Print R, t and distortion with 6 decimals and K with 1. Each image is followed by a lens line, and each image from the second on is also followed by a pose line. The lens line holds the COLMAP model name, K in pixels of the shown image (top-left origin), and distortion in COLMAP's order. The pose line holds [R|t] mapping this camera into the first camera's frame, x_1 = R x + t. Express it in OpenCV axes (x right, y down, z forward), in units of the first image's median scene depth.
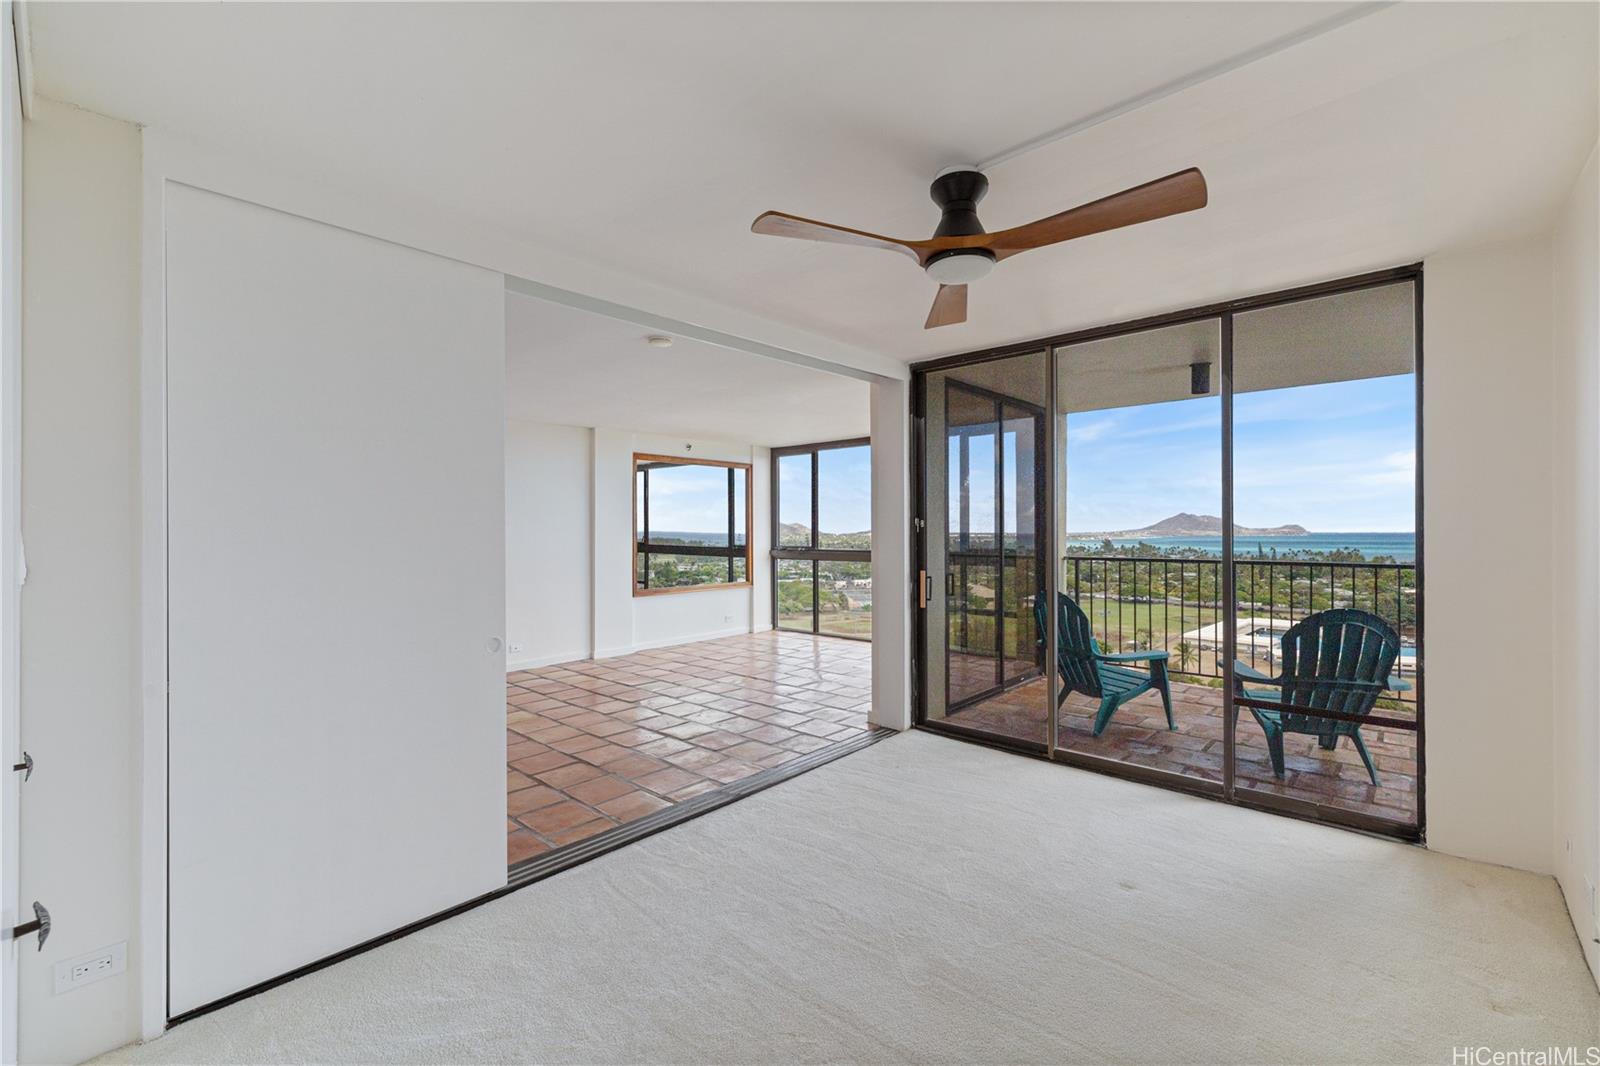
lens RADIAL K [[678.1, 0, 808.3], [0, 678.1, 528.4], [0, 0, 1]] dist [0.001025, 0.000364]
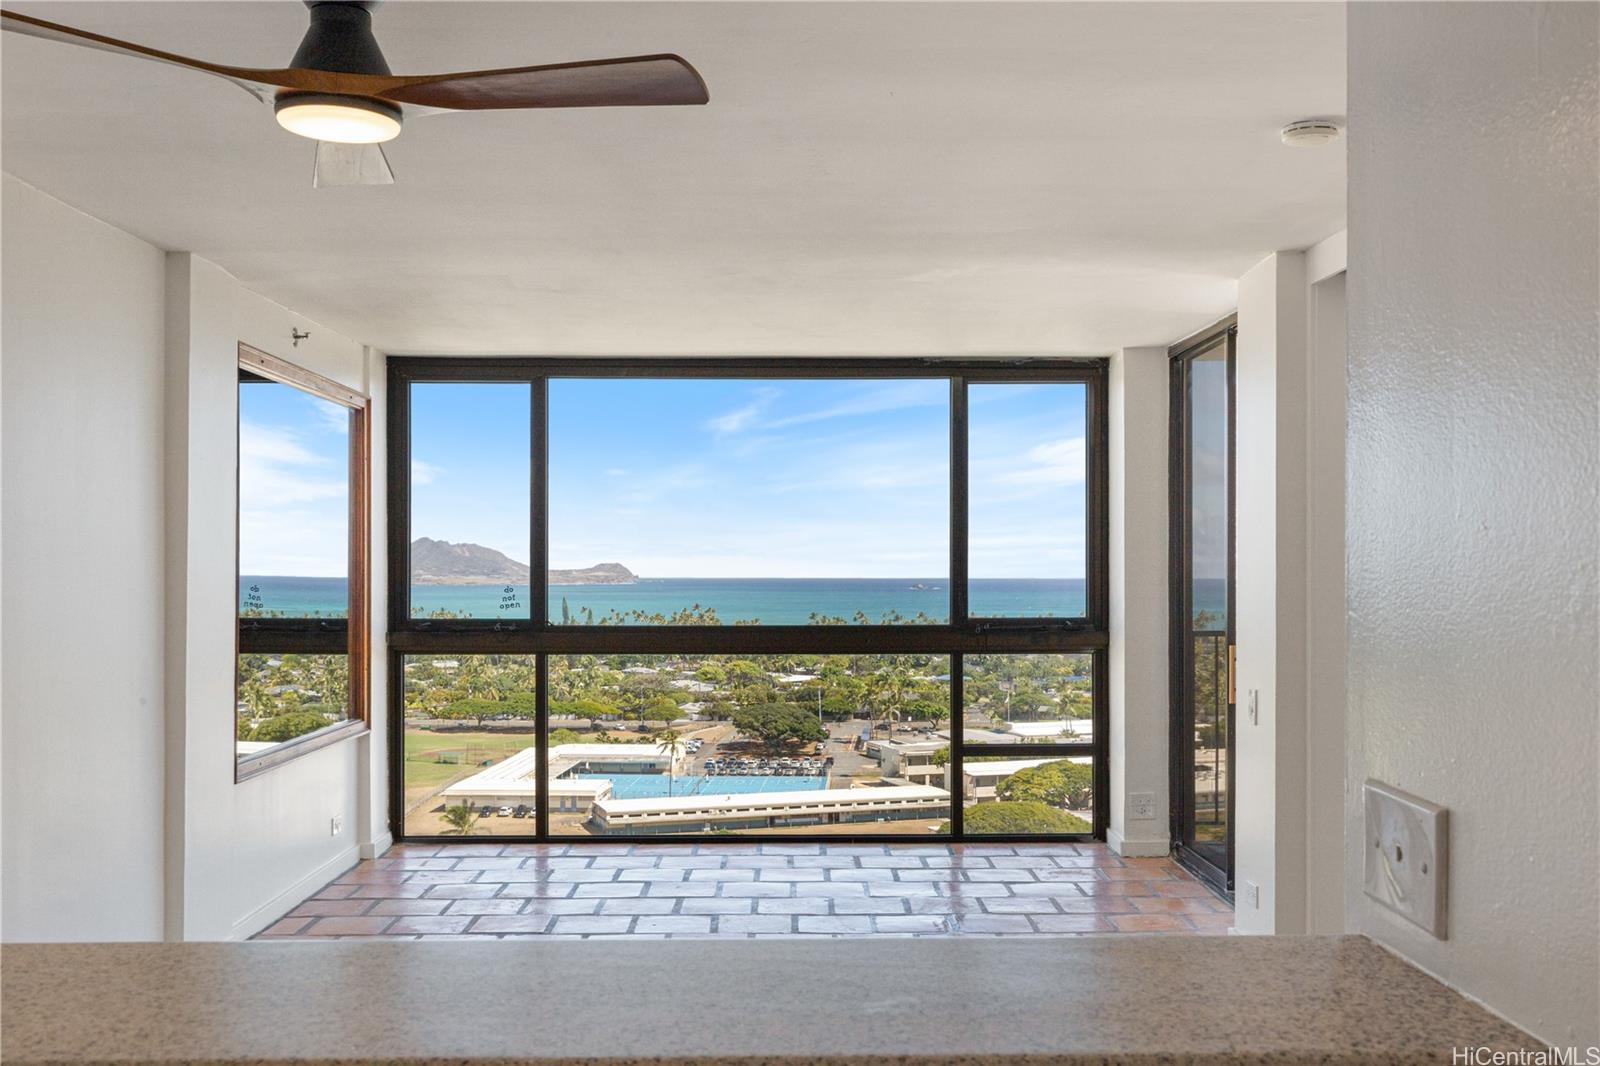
lens RADIAL K [[1558.2, 0, 799.7], [0, 1558.2, 568.2], [0, 0, 1]] dist [-0.011383, -0.005509]
pose [[0.735567, 0.005539, 0.677429, -0.493874], [-0.005304, 0.999983, -0.002417, -0.001449], [-0.677431, -0.001815, 0.735584, 0.232099]]
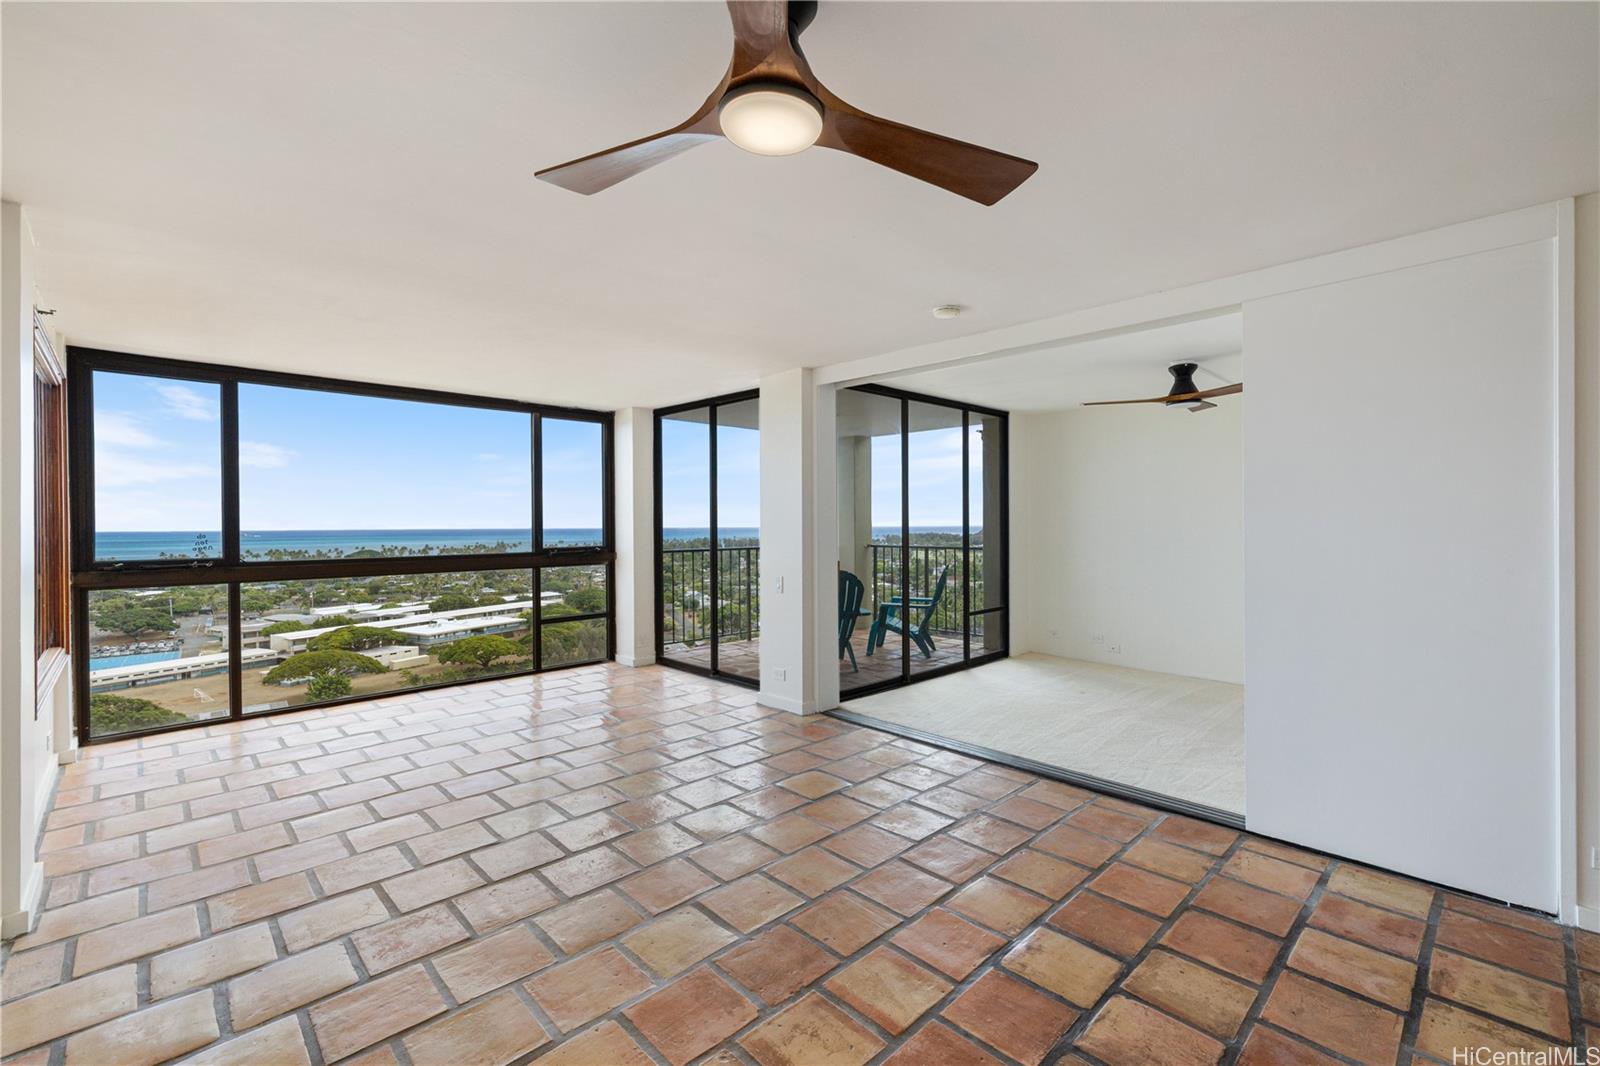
lens RADIAL K [[692.3, 0, 801.3], [0, 692.3, 526.6], [0, 0, 1]] dist [0.013989, 0.000063]
pose [[0.074863, -0.001271, 0.997193, -0.513800], [0.002570, 0.999996, 0.001081, 0.002465], [-0.997191, 0.002482, 0.074866, 0.506813]]
